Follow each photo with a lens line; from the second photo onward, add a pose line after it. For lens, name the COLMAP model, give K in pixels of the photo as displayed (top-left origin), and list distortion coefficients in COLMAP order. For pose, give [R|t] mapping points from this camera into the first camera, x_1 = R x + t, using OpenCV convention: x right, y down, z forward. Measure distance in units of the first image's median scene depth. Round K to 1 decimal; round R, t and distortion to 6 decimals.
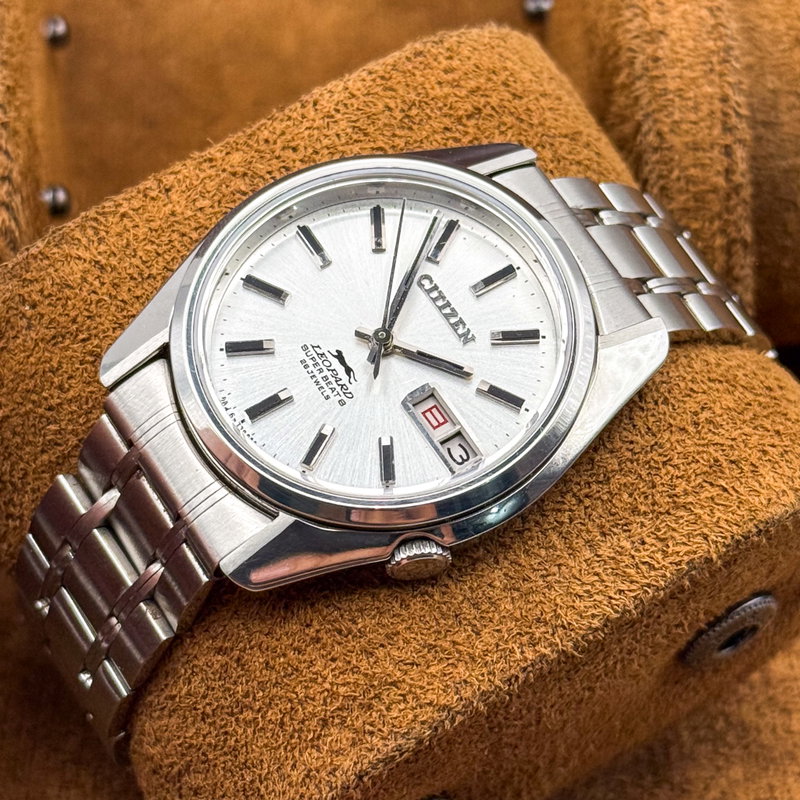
lens RADIAL K [[2605.2, 0, 400.0], [0, 2605.2, 400.0], [0, 0, 1]] dist [0.016615, -0.421802]
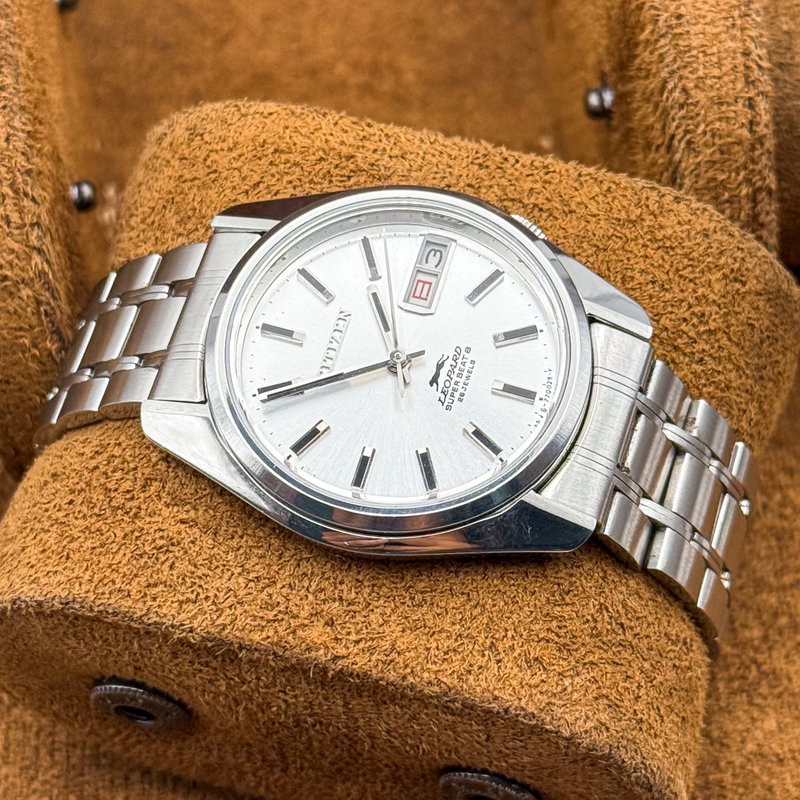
lens RADIAL K [[2605.2, 0, 400.0], [0, 2605.2, 400.0], [0, 0, 1]] dist [0.016615, -0.421802]
pose [[-0.659724, -0.660922, 0.357697, -0.410063], [0.681283, -0.325082, 0.655877, -0.746062], [-0.317203, 0.676390, 0.664739, 0.281438]]
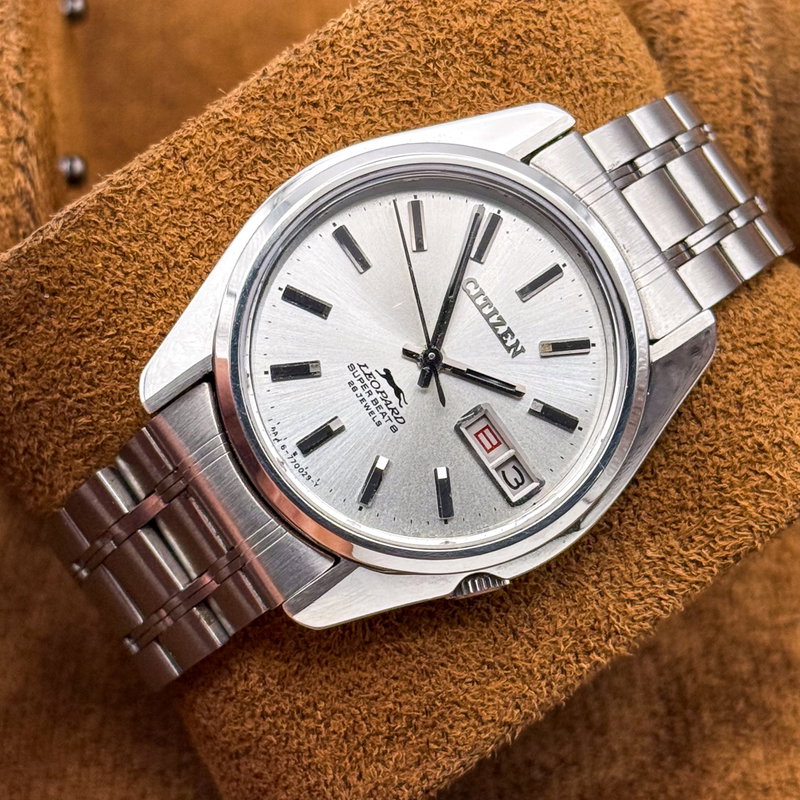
lens RADIAL K [[2605.2, 0, 400.0], [0, 2605.2, 400.0], [0, 0, 1]] dist [0.016615, -0.421802]
pose [[0.995078, -0.049615, 0.085781, -0.102746], [0.014536, 0.929353, 0.368907, -0.368198], [-0.098024, -0.365844, 0.925500, 0.091237]]
